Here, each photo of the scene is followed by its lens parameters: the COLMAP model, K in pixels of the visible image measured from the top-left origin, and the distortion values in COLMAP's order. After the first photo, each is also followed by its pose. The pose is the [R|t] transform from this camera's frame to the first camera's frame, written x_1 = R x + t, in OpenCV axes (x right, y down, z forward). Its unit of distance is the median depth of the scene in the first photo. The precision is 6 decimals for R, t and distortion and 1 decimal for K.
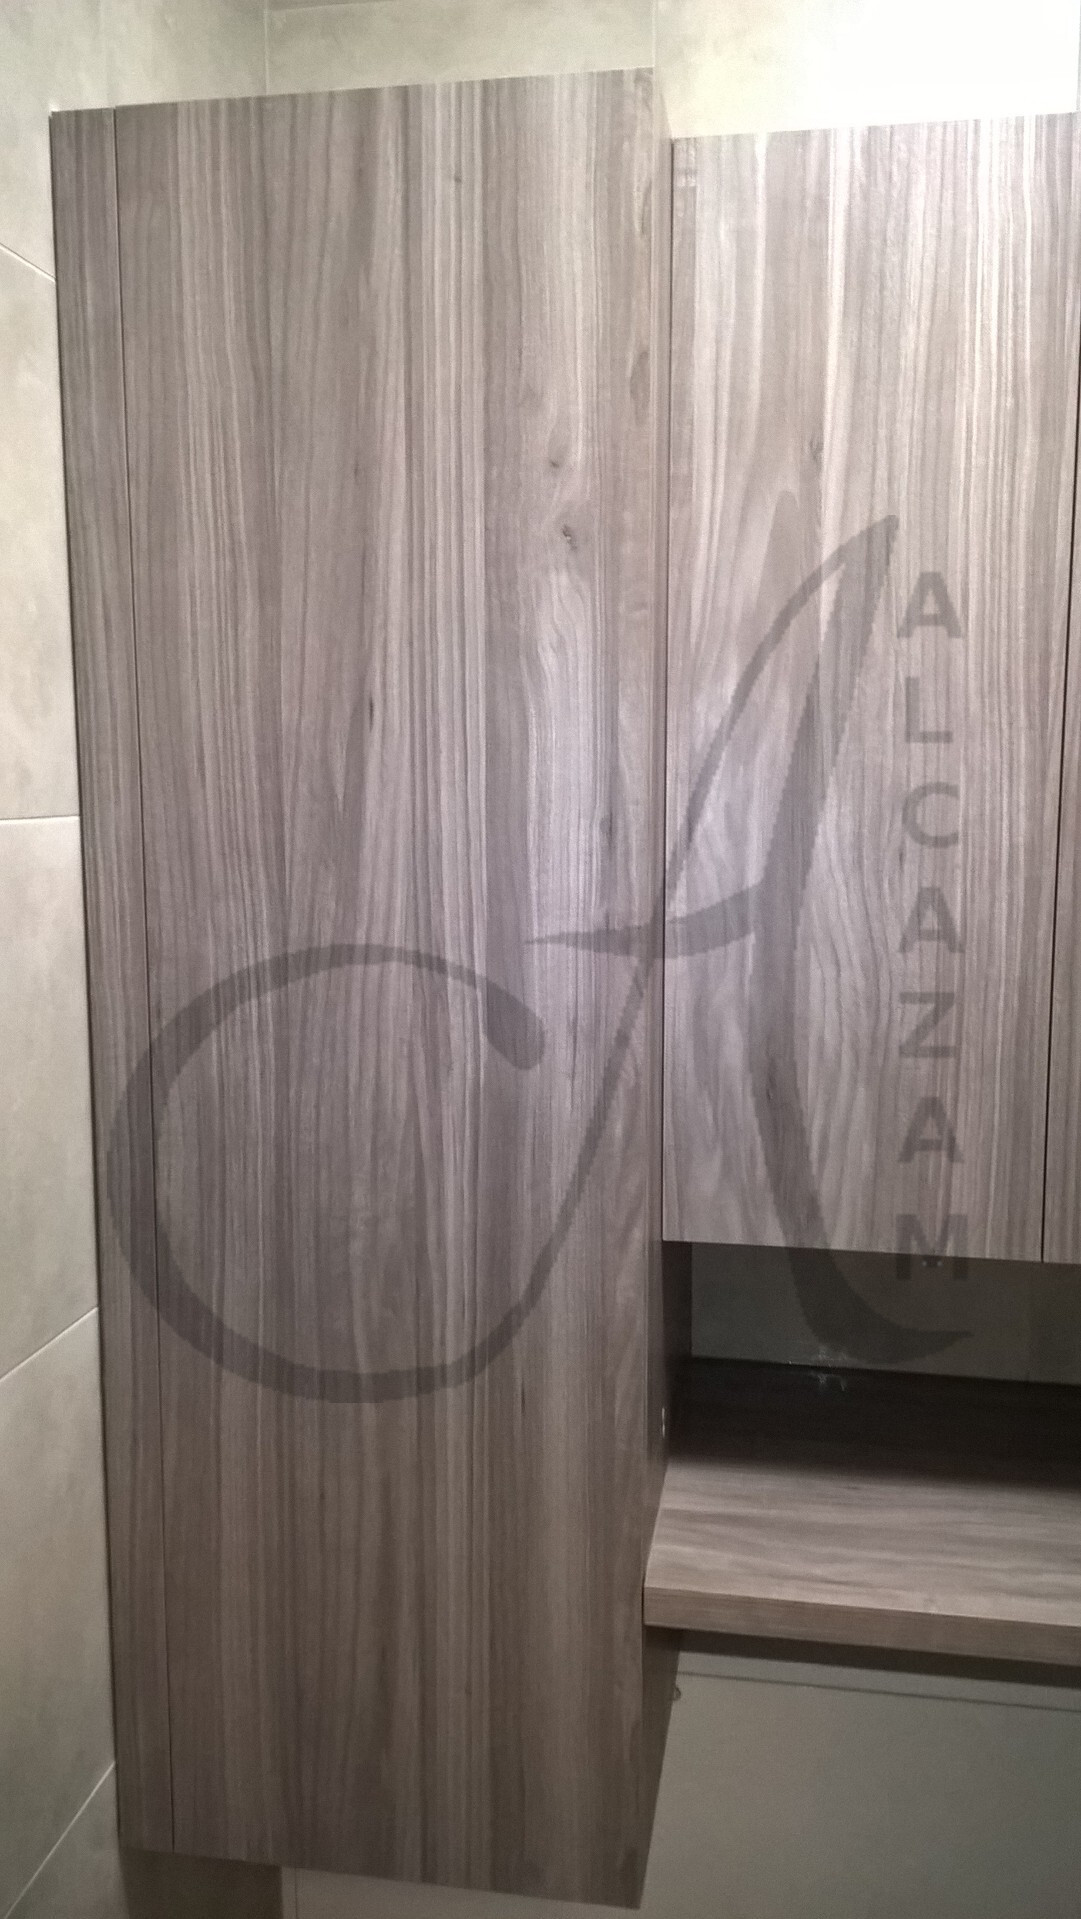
lens RADIAL K [[1508.8, 0, 530.9], [0, 1508.8, 968.5], [0, 0, 1]] dist [0.051718, -0.038568]
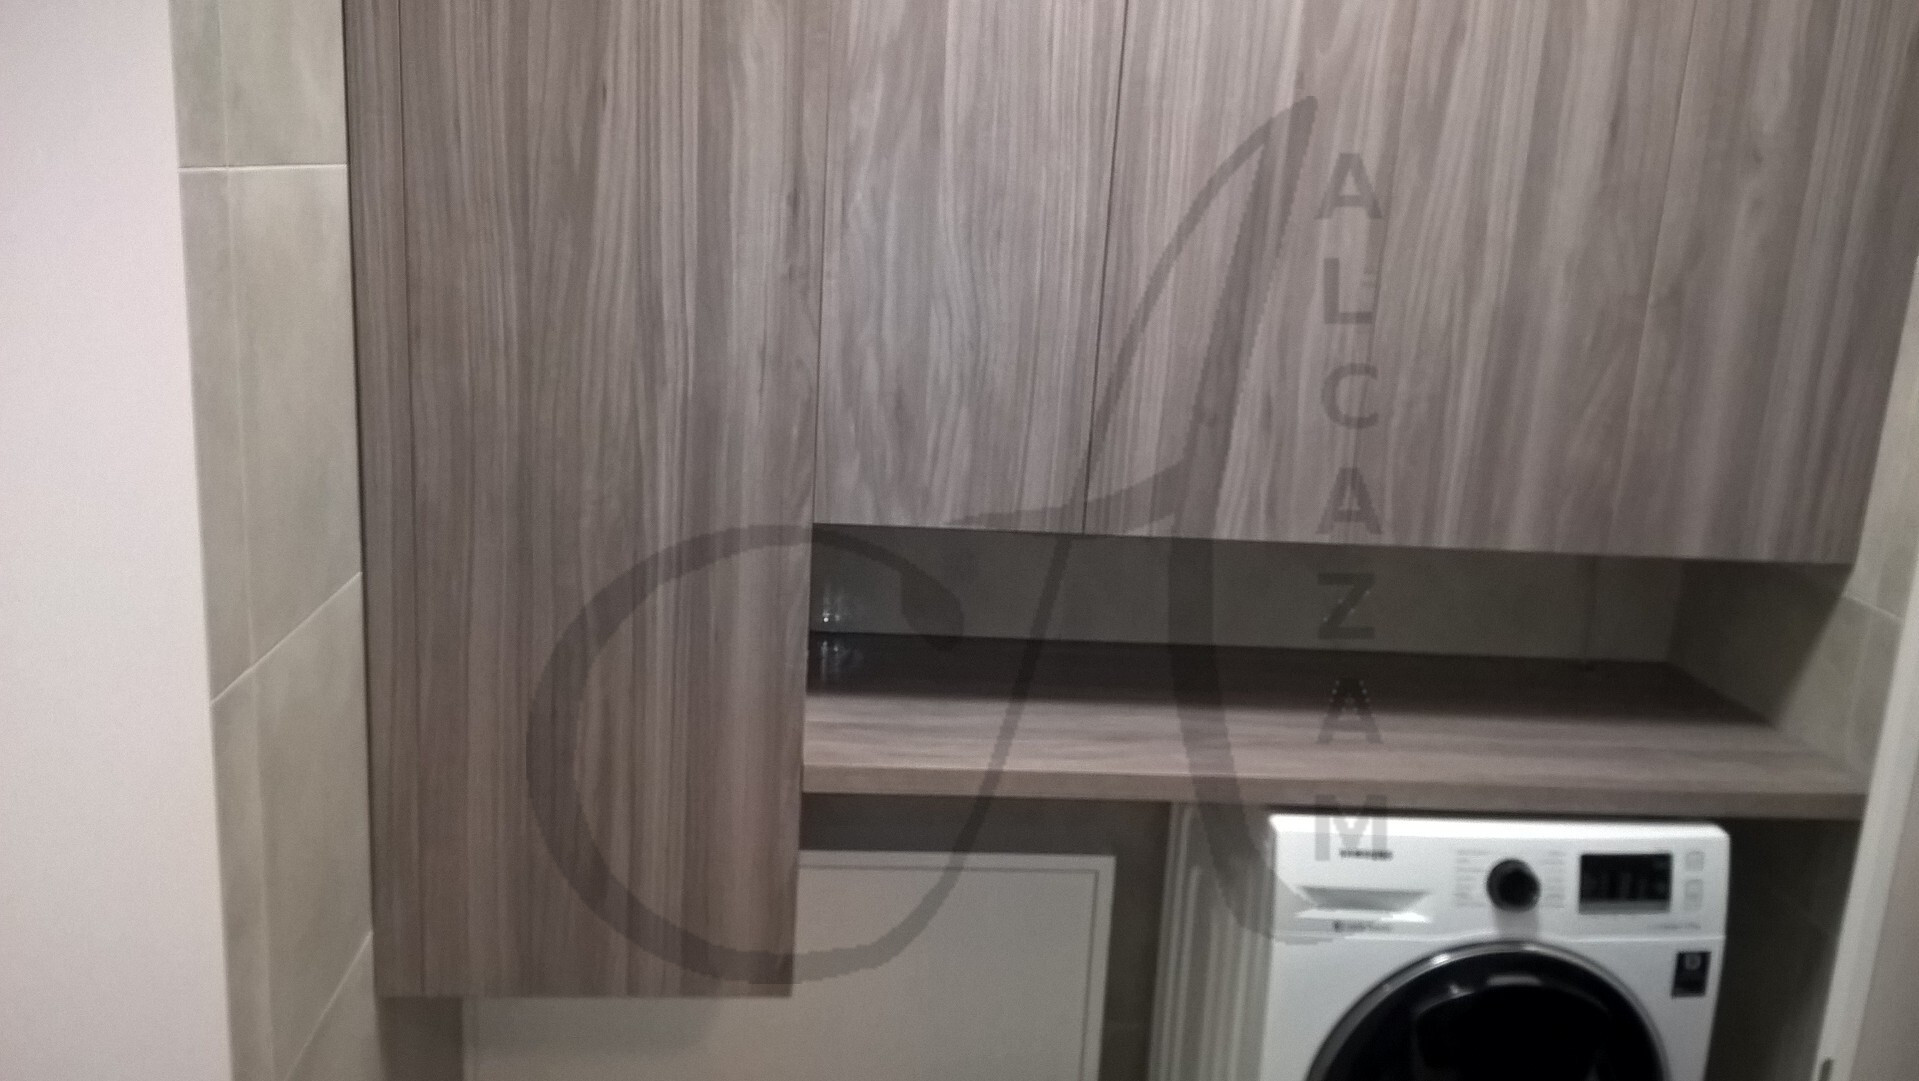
lens RADIAL K [[1508.8, 0, 970.9], [0, 1508.8, 542.5], [0, 0, 1]] dist [0.051718, -0.038568]
pose [[0.961441, -0.003986, 0.274982, -0.155269], [-0.031015, 0.991944, 0.122820, 0.033384], [-0.273256, -0.126613, 0.953572, -0.321711]]
